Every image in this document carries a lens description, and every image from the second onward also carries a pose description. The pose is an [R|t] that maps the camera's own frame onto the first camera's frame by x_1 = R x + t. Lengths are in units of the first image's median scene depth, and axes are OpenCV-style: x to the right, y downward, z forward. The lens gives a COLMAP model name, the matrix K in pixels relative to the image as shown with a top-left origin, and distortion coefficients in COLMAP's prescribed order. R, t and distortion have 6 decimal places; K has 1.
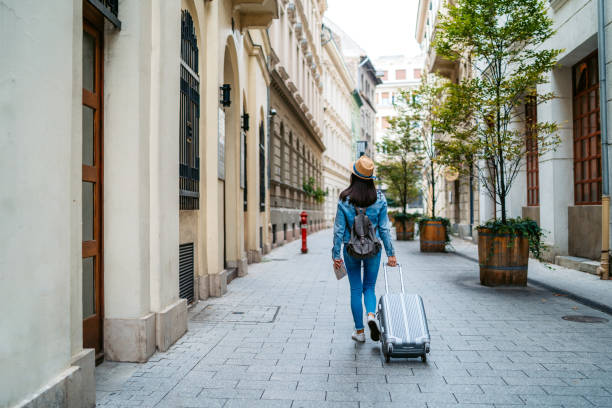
lens RADIAL K [[681.0, 0, 302.5], [0, 681.0, 204.2], [0, 0, 1]] dist [-0.073761, 0.270321]
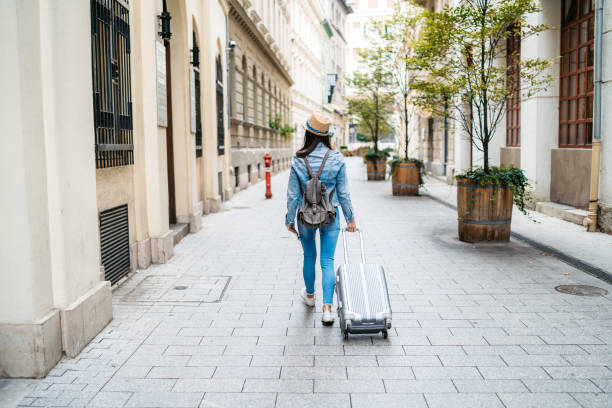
lens RADIAL K [[638.2, 0, 308.8], [0, 638.2, 200.8], [0, 0, 1]] dist [-0.069124, 0.159998]
pose [[0.998995, -0.010182, 0.043639, 0.020954], [0.005259, 0.993751, 0.111494, -0.023607], [-0.044501, -0.111153, 0.992806, 0.140251]]
